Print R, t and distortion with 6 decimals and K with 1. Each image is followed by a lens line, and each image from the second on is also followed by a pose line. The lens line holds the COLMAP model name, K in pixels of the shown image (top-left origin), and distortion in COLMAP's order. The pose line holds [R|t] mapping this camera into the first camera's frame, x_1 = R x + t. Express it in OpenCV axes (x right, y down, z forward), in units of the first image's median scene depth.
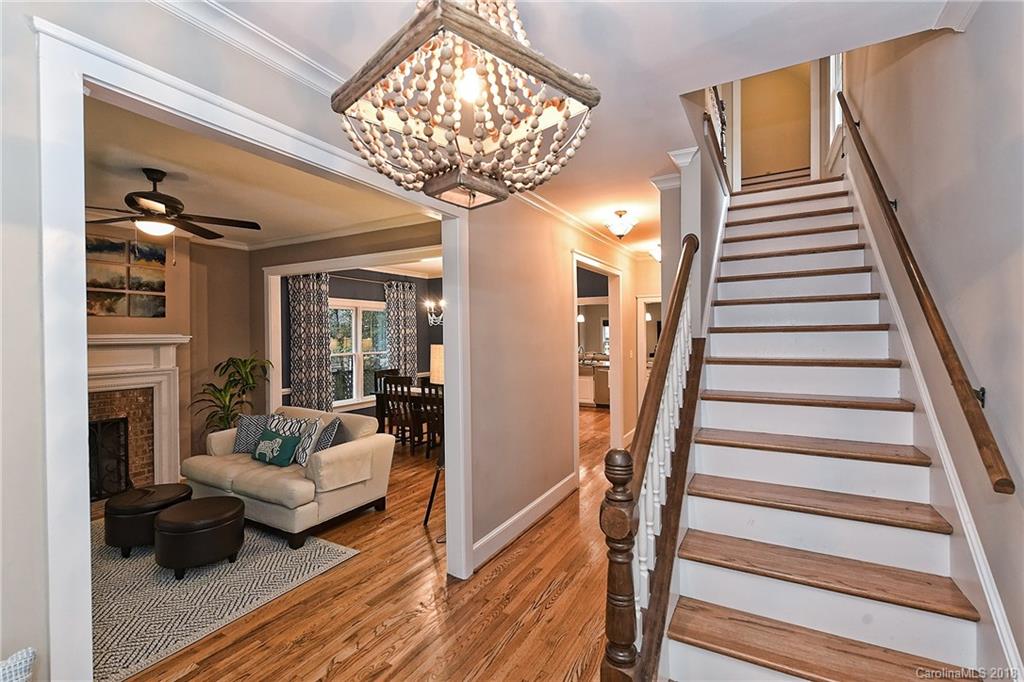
lens RADIAL K [[454.2, 0, 522.5], [0, 454.2, 336.8], [0, 0, 1]] dist [-0.001712, -0.001503]
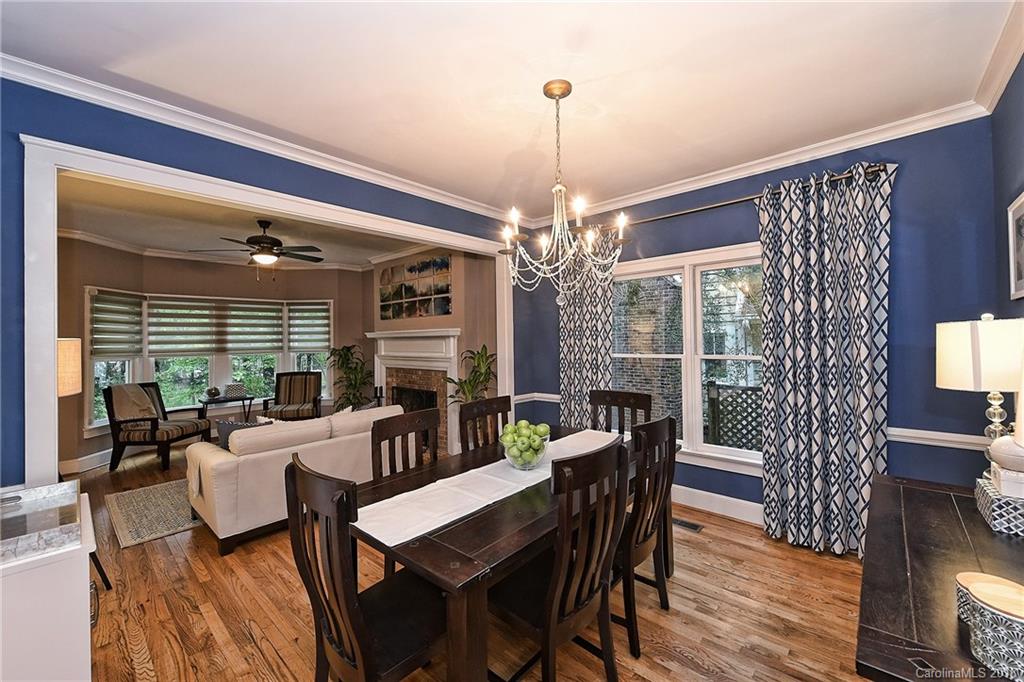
lens RADIAL K [[402.1, 0, 518.3], [0, 402.1, 339.7], [0, 0, 1]] dist [0.001357, -0.001159]
pose [[-0.211697, 0.011464, -0.977268, 0.215675], [0.010756, 0.999898, 0.009400, 0.017235], [0.977276, -0.008521, -0.211799, 1.428504]]
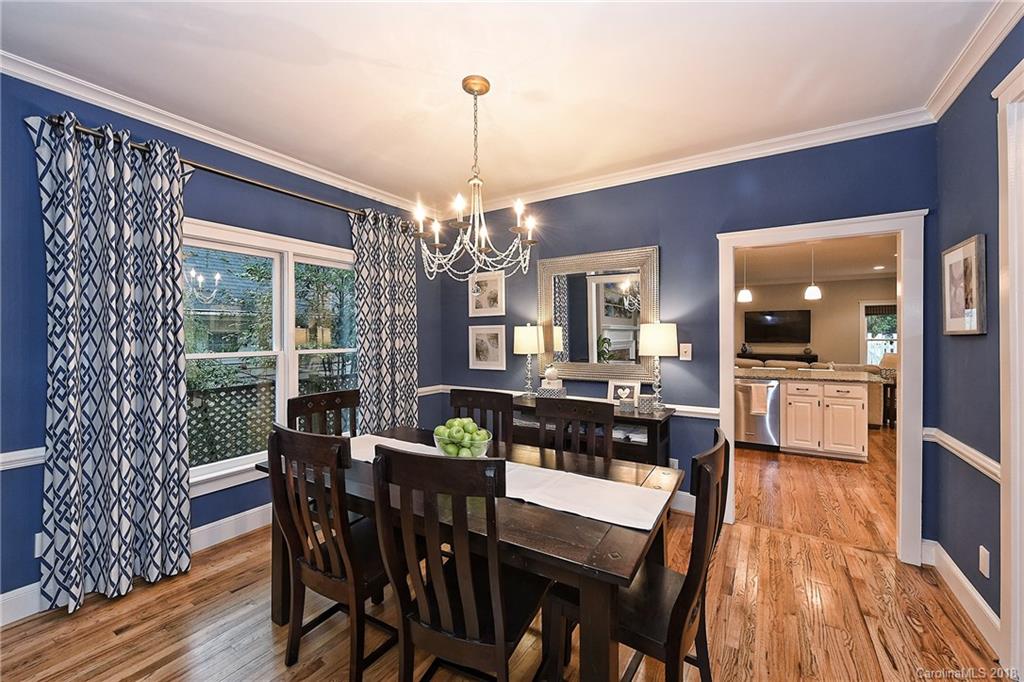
lens RADIAL K [[402.1, 0, 527.7], [0, 402.1, 335.4], [0, 0, 1]] dist [0.001357, -0.001159]
pose [[0.999469, 0.007066, -0.031797, -0.152906], [-0.007137, 0.999972, -0.002096, 0.028590], [0.031781, 0.002322, 0.999492, 0.921268]]
